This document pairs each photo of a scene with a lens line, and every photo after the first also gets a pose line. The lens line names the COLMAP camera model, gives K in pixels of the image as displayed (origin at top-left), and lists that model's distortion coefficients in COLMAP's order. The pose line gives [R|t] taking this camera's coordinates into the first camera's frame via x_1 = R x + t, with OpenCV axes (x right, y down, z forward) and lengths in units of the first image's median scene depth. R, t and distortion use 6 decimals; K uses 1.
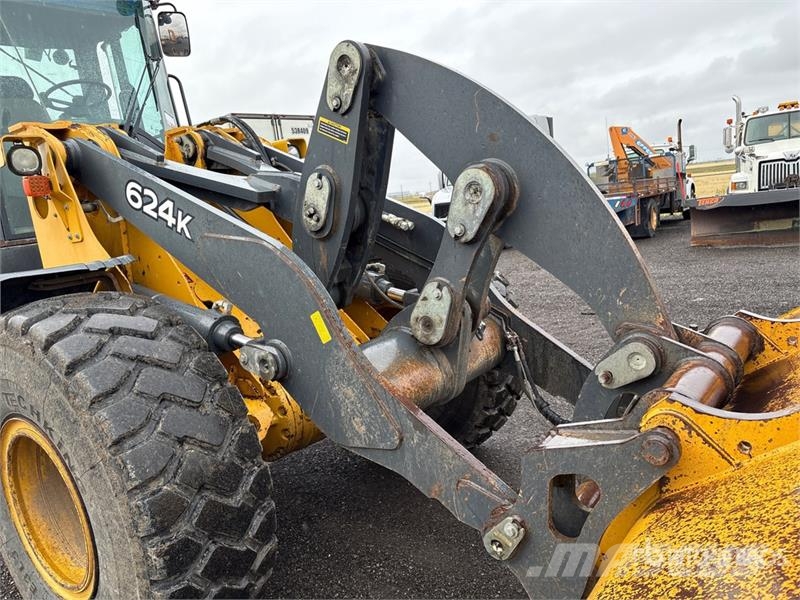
lens RADIAL K [[600.2, 0, 401.3], [0, 600.2, 306.2], [0, 0, 1]] dist [0.048685, -0.046941]
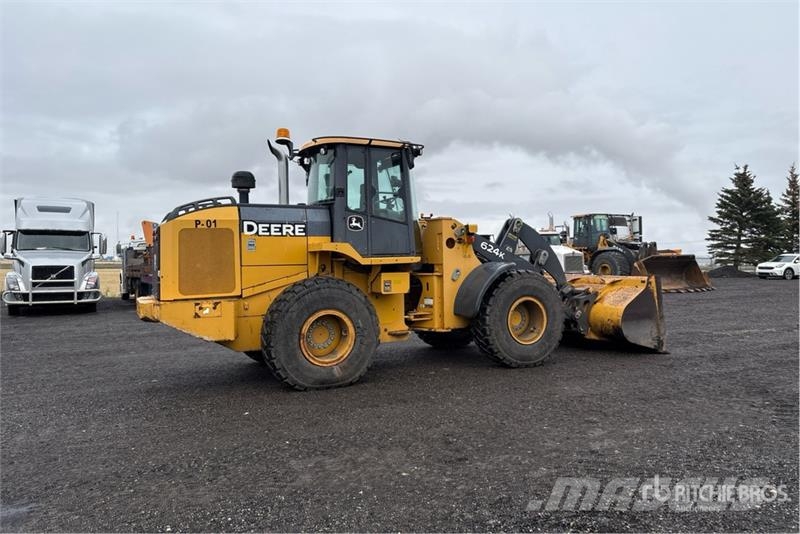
lens RADIAL K [[597.2, 0, 402.4], [0, 597.2, 255.3], [0, 0, 1]] dist [0.050065, -0.030208]
pose [[0.450195, 0.114651, 0.885539, -3.907668], [0.109118, 0.977226, -0.181996, 0.472869], [-0.886238, 0.178562, 0.427431, -0.051379]]
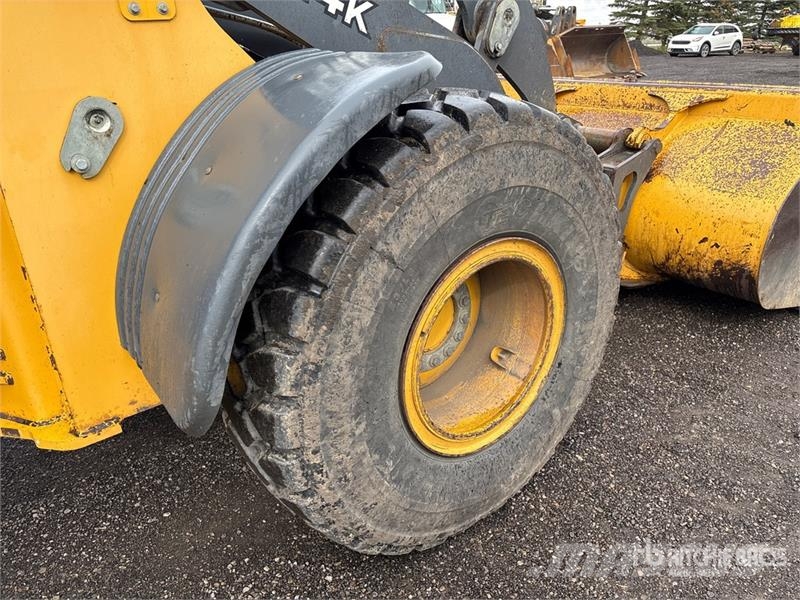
lens RADIAL K [[600.2, 0, 400.2], [0, 600.2, 307.4], [0, 0, 1]] dist [0.048685, -0.046941]
pose [[0.248017, -0.296787, 0.922174, -1.183805], [0.161503, 0.951262, 0.262712, 0.033696], [-0.955199, 0.083777, 0.283861, 0.740155]]
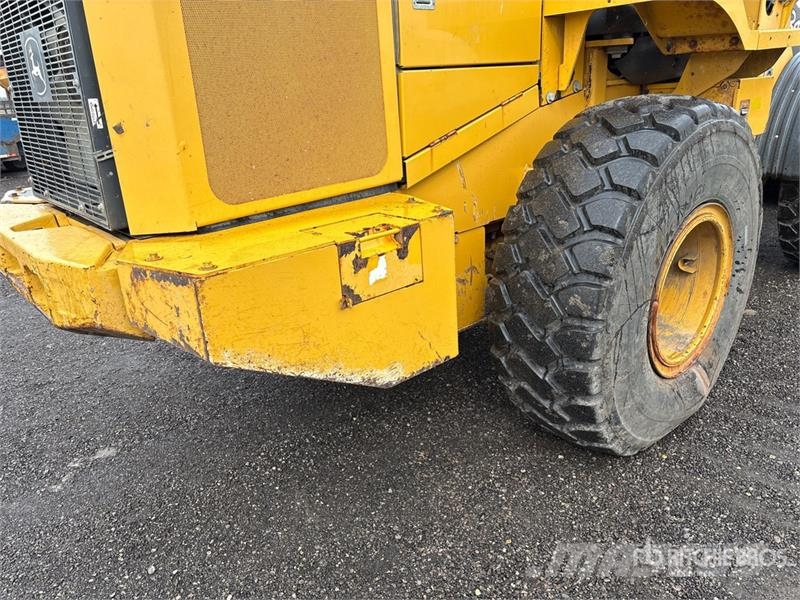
lens RADIAL K [[600.2, 0, 400.1], [0, 600.2, 300.3], [0, 0, 1]] dist [0.048685, -0.046941]
pose [[0.186797, -0.235600, 0.953729, -2.454048], [0.189190, 0.961272, 0.200408, 0.028406], [-0.964009, 0.143001, 0.224136, 1.812900]]
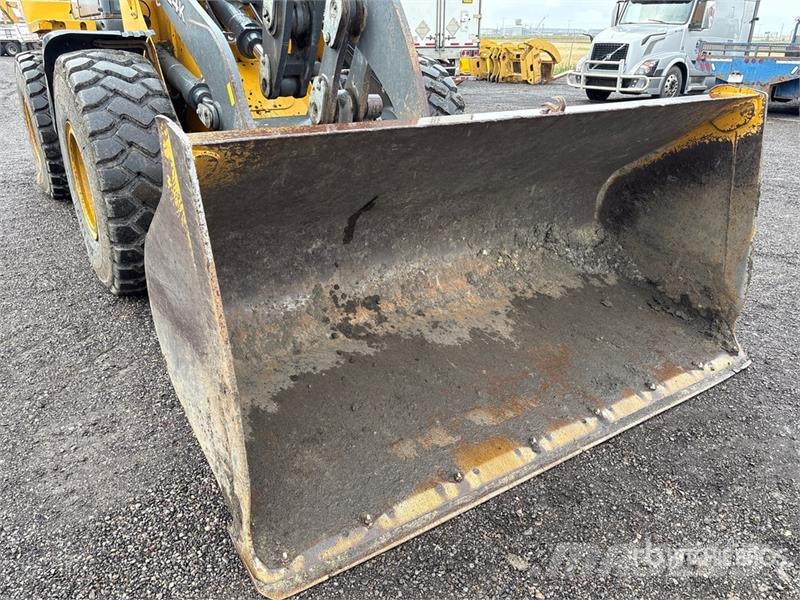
lens RADIAL K [[600.2, 0, 397.2], [0, 600.2, 300.7], [0, 0, 1]] dist [0.048685, -0.046941]
pose [[0.936726, 0.239212, -0.255583, 0.643514], [-0.168158, 0.947831, 0.270812, 0.038878], [0.307031, -0.210698, 0.928083, -0.322785]]
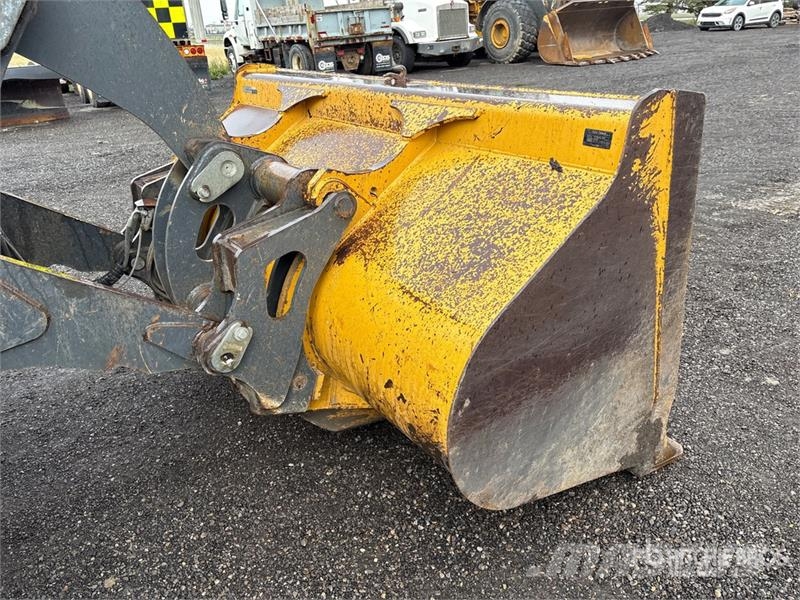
lens RADIAL K [[600.2, 0, 401.4], [0, 600.2, 313.1], [0, 0, 1]] dist [0.048685, -0.046941]
pose [[0.307248, -0.326486, 0.893871, -0.438250], [0.178954, 0.942371, 0.282689, 0.064294], [-0.934652, 0.073106, 0.347967, 0.245854]]
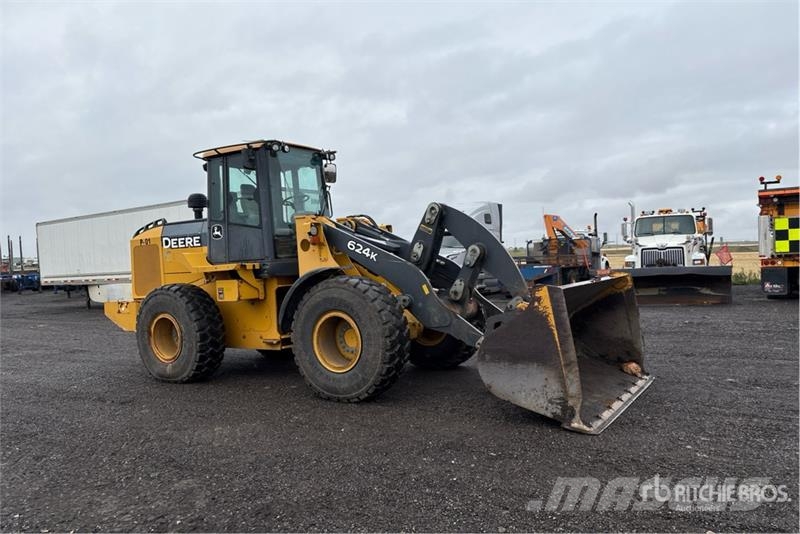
lens RADIAL K [[597.2, 0, 399.1], [0, 597.2, 271.8], [0, 0, 1]] dist [0.050065, -0.030208]
pose [[0.994984, 0.068920, 0.072507, -0.436358], [-0.056842, 0.985938, -0.157149, 0.383964], [-0.082318, 0.152240, 0.984910, -1.843384]]
